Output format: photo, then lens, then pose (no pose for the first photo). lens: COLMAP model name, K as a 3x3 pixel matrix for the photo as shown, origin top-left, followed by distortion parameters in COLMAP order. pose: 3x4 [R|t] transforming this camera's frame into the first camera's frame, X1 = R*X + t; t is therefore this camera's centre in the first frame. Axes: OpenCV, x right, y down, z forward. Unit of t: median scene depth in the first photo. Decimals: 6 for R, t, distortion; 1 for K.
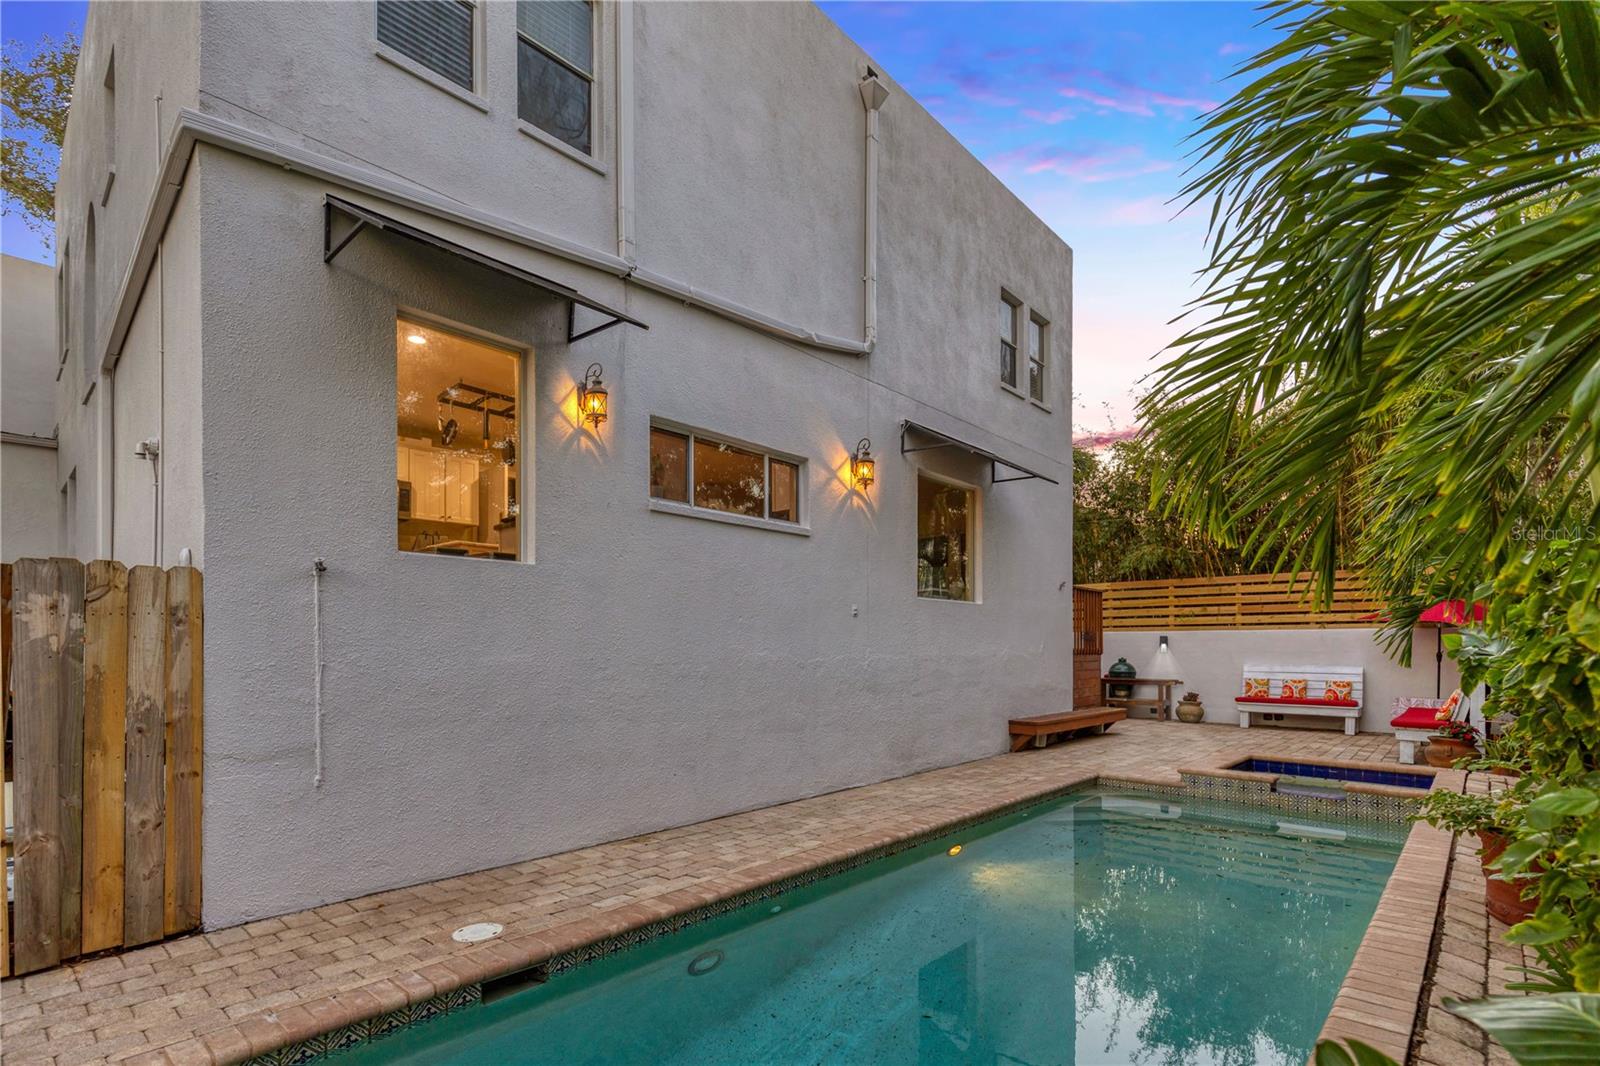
lens RADIAL K [[764.1, 0, 806.1], [0, 764.1, 643.5], [0, 0, 1]] dist [0.018516, -0.000856]
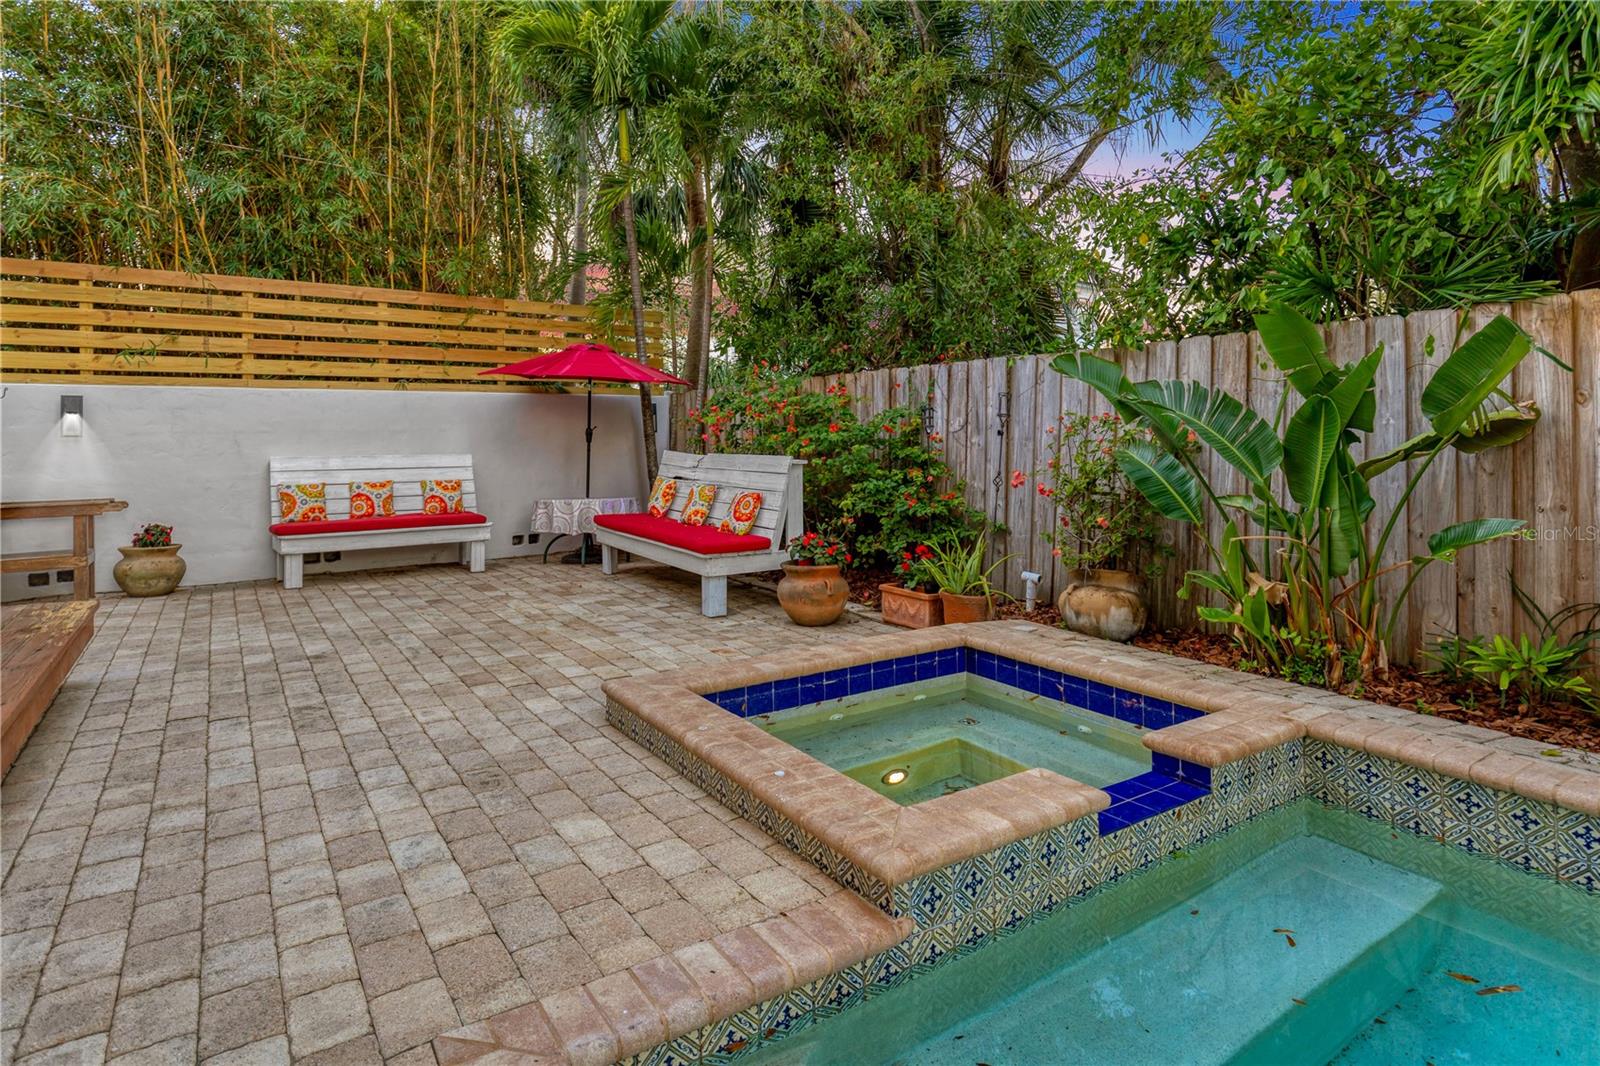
lens RADIAL K [[861.1, 0, 774.8], [0, 861.1, 413.9], [0, 0, 1]] dist [0.008513, -0.002189]
pose [[0.262126, 0.021915, 0.964785, 0.135837], [0.009580, 0.999634, -0.025310, 0.018196], [-0.964986, 0.015877, 0.261820, 0.599665]]
